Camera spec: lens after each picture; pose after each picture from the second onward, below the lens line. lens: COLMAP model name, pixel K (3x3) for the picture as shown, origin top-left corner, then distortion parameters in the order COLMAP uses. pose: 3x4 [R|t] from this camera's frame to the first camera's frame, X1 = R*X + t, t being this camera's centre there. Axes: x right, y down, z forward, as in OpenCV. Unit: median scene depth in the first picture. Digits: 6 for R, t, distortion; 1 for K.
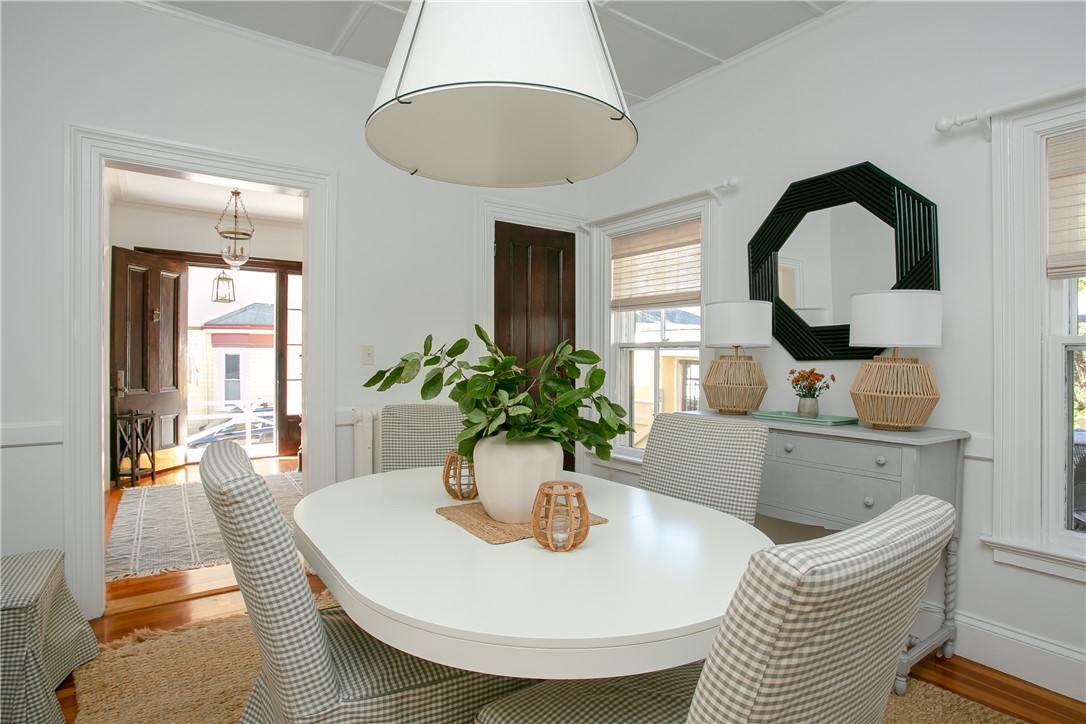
lens RADIAL K [[553.4, 0, 543.0], [0, 553.4, 362.0], [0, 0, 1]] dist [-0.023277, 0.000003]
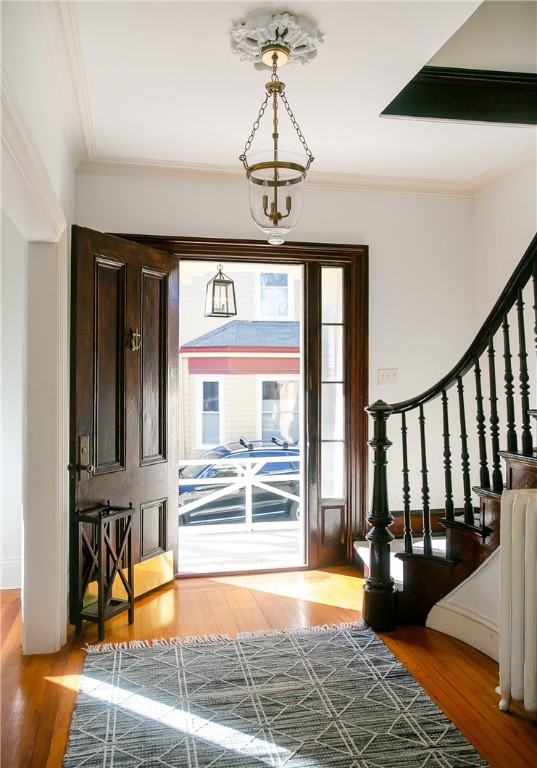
lens RADIAL K [[646.9, 0, 267.5], [0, 646.9, 372.8], [0, 0, 1]] dist [0.001196, -0.000322]
pose [[0.916920, -0.008012, -0.398991, -0.291861], [0.001444, 0.999858, -0.016760, -0.037755], [0.399069, 0.014792, 0.916801, 0.406841]]
